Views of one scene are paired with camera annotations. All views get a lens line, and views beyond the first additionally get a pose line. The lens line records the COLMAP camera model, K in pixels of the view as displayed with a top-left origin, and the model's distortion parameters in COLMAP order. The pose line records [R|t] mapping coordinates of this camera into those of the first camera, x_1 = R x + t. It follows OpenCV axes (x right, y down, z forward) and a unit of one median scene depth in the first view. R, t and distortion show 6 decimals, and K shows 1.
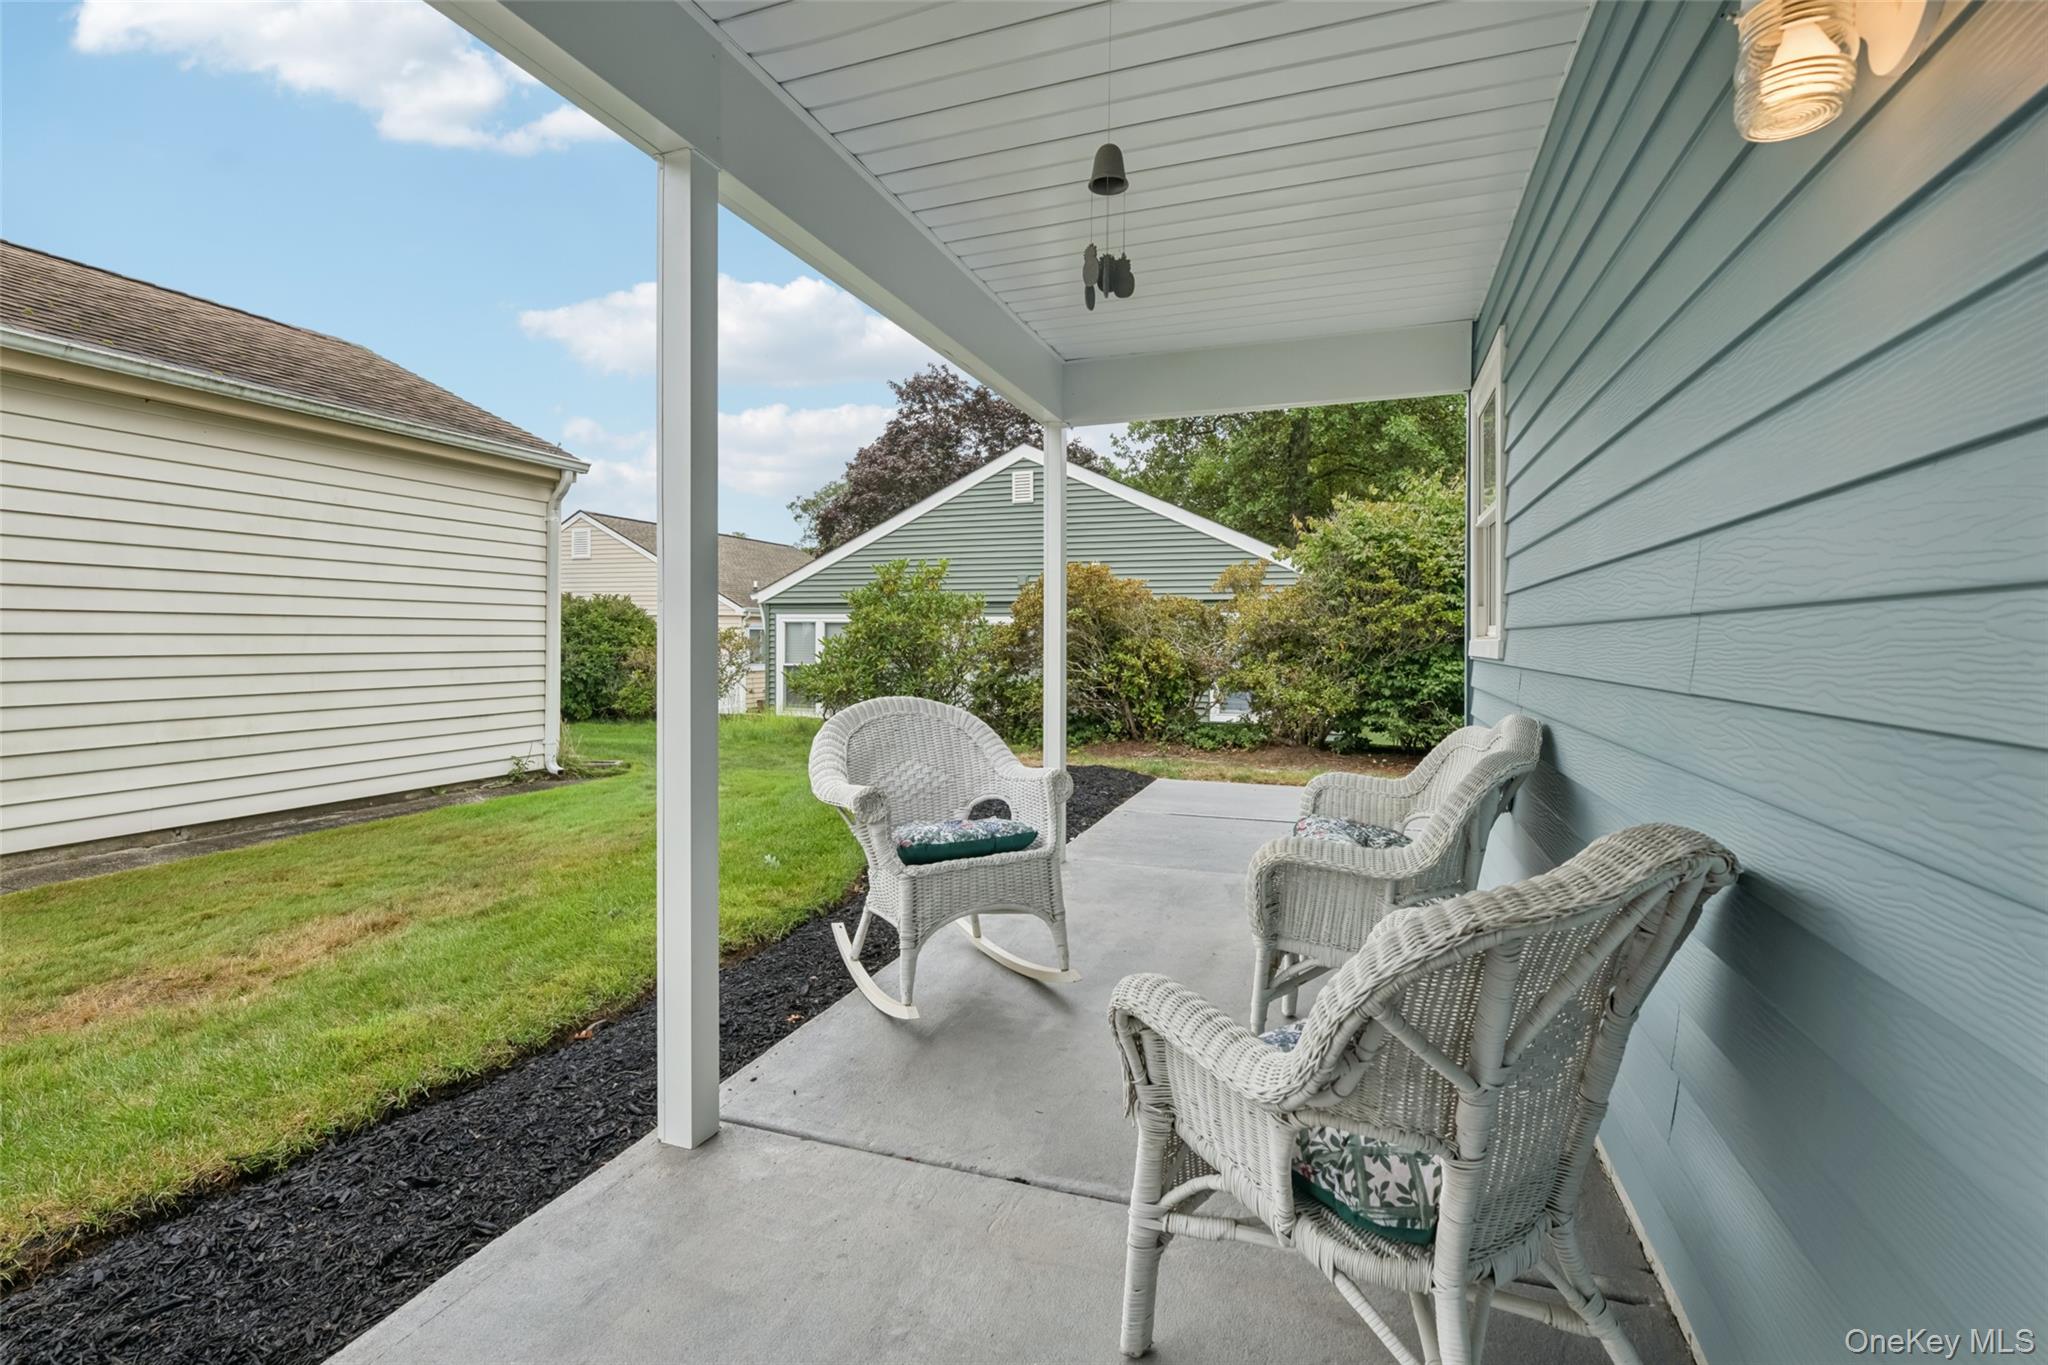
lens RADIAL K [[924.2, 0, 1006.3], [0, 924.2, 645.3], [0, 0, 1]] dist [0.000793, 0.000051]
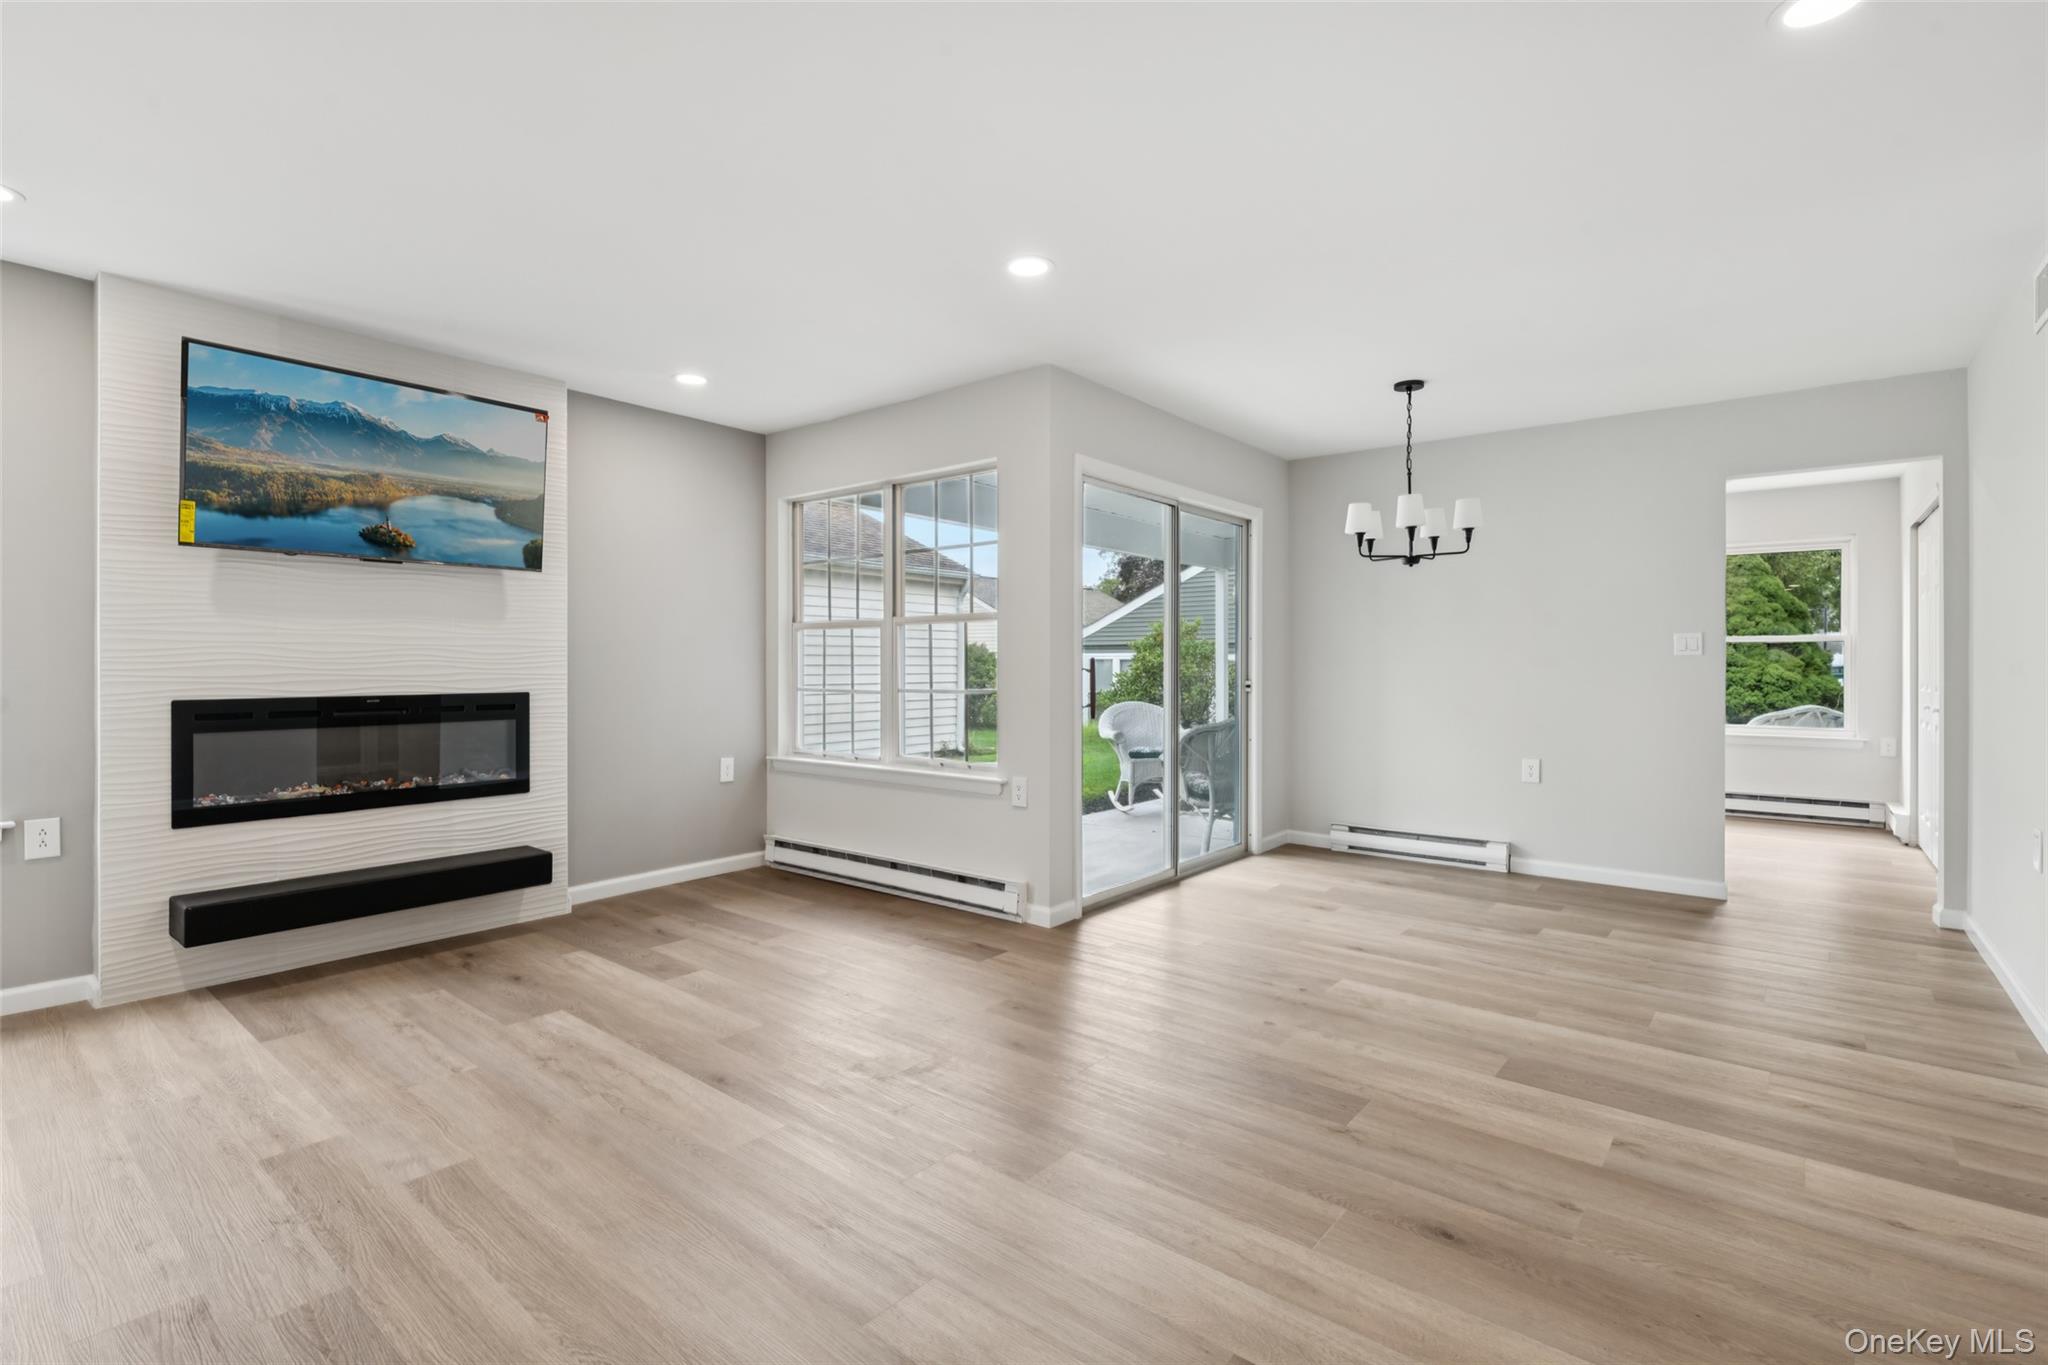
lens RADIAL K [[957.9, 0, 1015.5], [0, 957.9, 660.2], [0, 0, 1]] dist [-0.000843, -0.000032]
pose [[0.951313, -0.006585, -0.308156, 0.177877], [0.002063, 0.999885, -0.014996, -0.008453], [0.308219, 0.013630, 0.951218, -0.736054]]
